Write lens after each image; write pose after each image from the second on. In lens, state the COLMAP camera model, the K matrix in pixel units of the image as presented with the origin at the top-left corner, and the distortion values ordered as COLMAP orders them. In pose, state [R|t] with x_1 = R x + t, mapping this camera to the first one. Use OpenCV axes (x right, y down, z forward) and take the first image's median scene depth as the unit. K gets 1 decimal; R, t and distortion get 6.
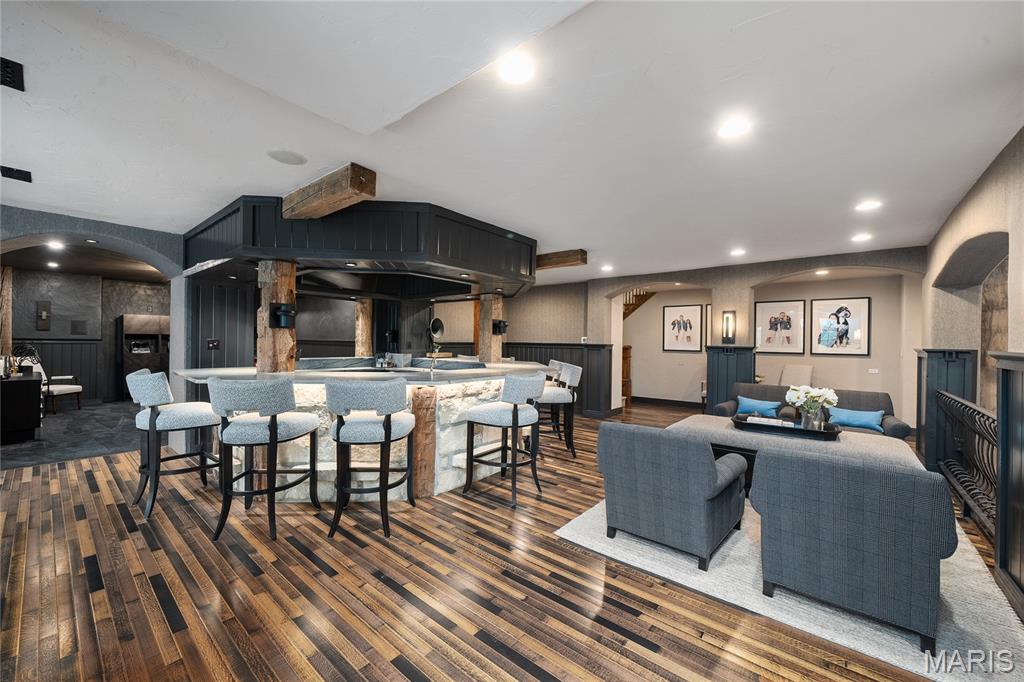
lens RADIAL K [[397.9, 0, 512.0], [0, 397.9, 341.0], [0, 0, 1]] dist [-0.000521, 0.000069]
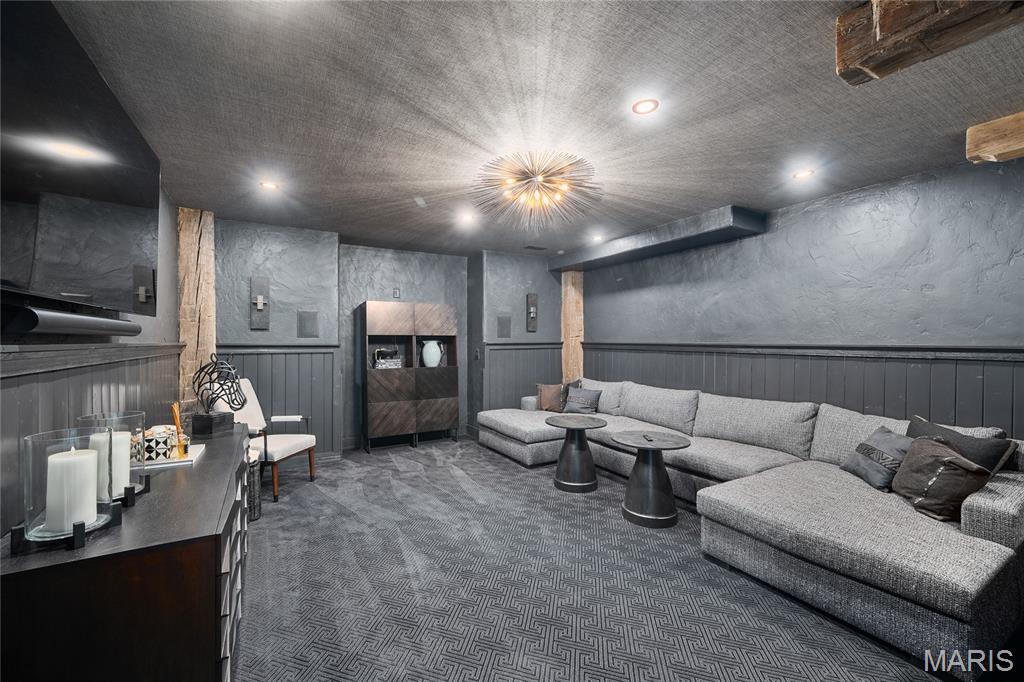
lens RADIAL K [[397.9, 0, 512.0], [0, 397.9, 341.0], [0, 0, 1]] dist [-0.000521, 0.000069]
pose [[0.948825, -0.010450, -0.315628, -0.594782], [0.009300, 0.999944, -0.005147, -0.004522], [0.315664, 0.001948, 0.948869, 0.519732]]
